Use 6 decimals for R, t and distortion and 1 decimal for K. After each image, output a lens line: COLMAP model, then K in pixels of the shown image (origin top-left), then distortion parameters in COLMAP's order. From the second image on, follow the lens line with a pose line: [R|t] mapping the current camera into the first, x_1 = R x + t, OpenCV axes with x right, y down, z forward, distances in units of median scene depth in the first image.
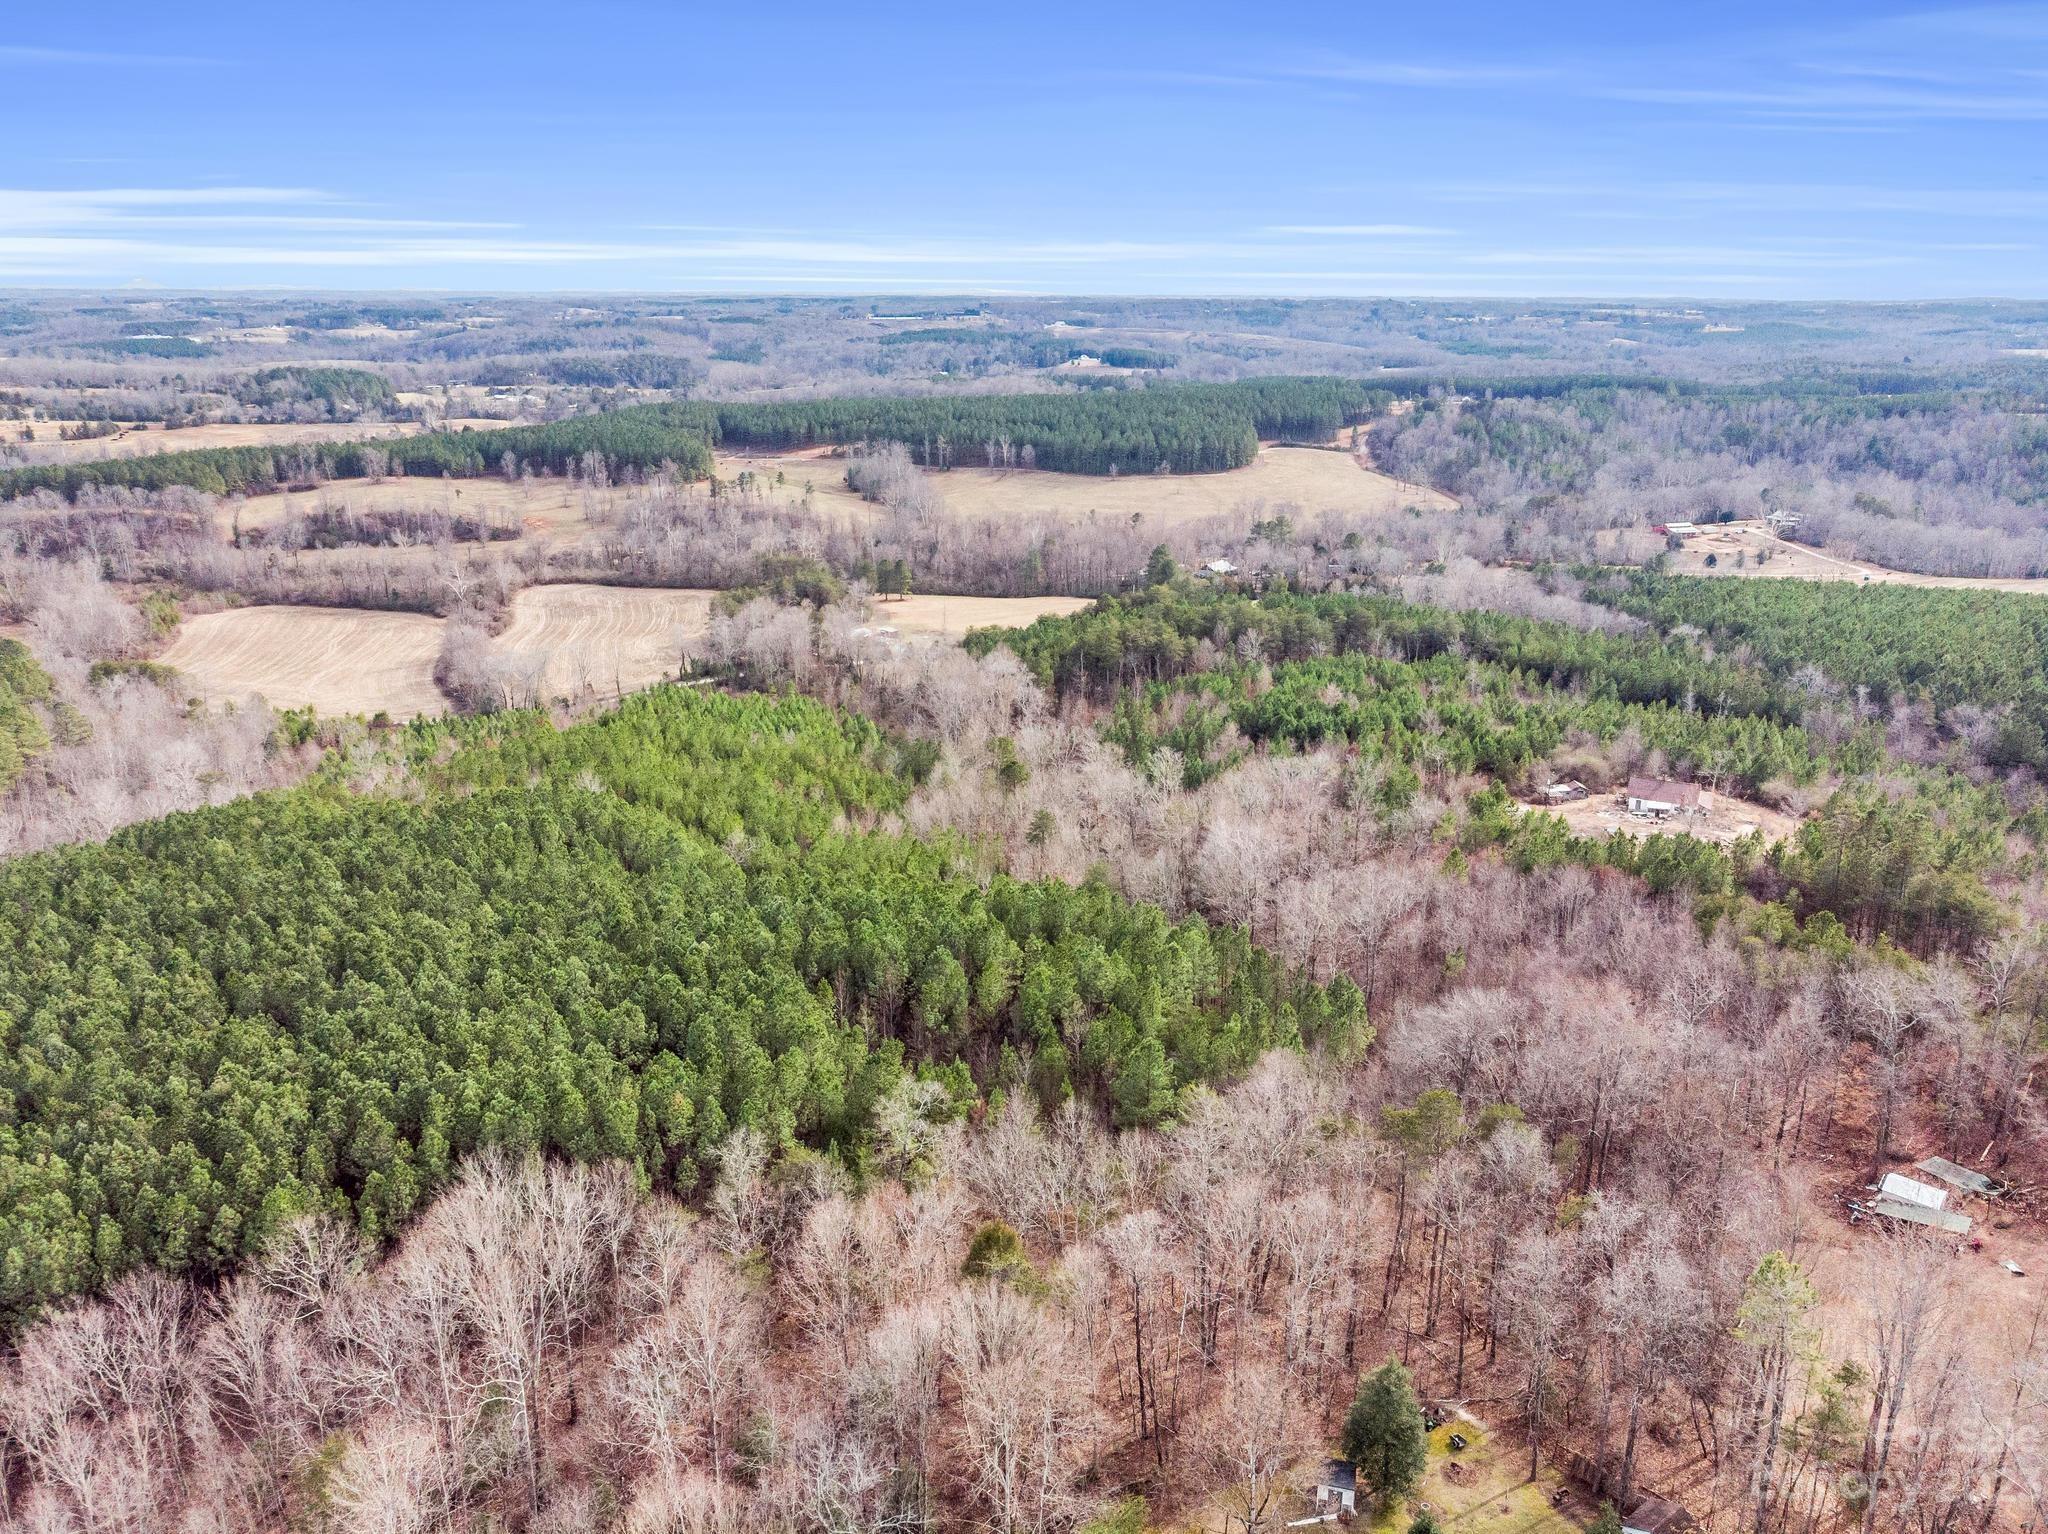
lens RADIAL K [[1507.1, 0, 1042.5], [0, 1507.1, 739.5], [0, 0, 1]] dist [-0.002965, 0.022166]
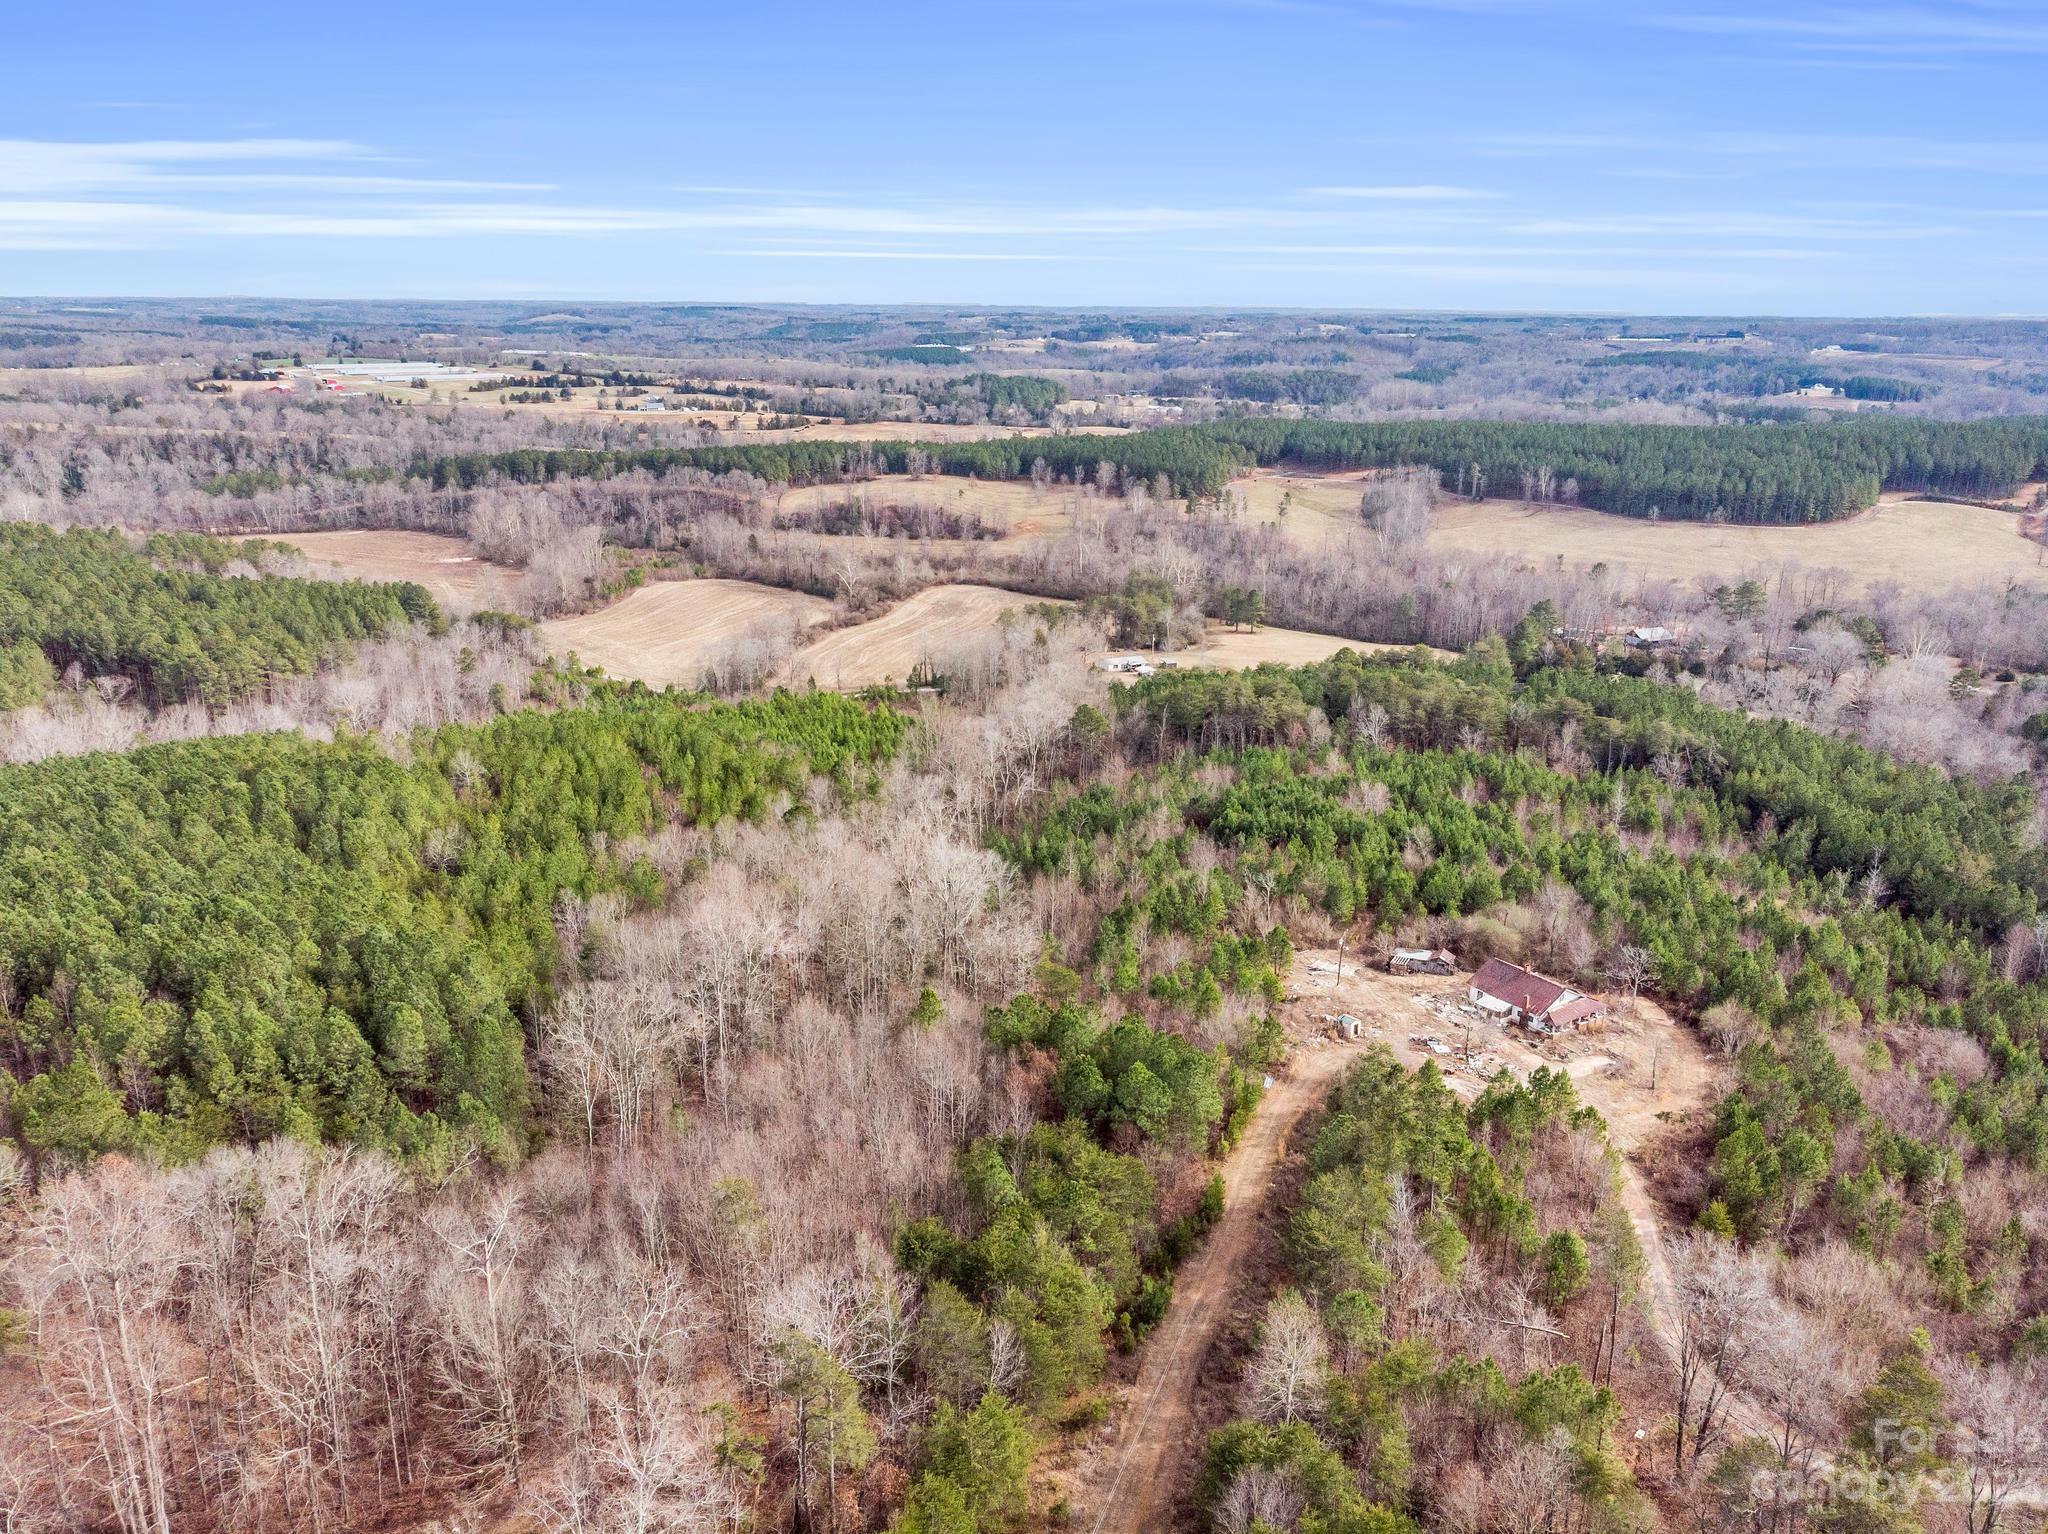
lens RADIAL K [[1507.1, 0, 1031.5], [0, 1507.1, 754.7], [0, 0, 1]] dist [-0.002965, 0.022166]
pose [[0.876917, 0.142562, -0.459012, 0.120393], [-0.143329, 0.989112, 0.033381, -0.014705], [0.458773, 0.036518, 0.887803, 0.052511]]
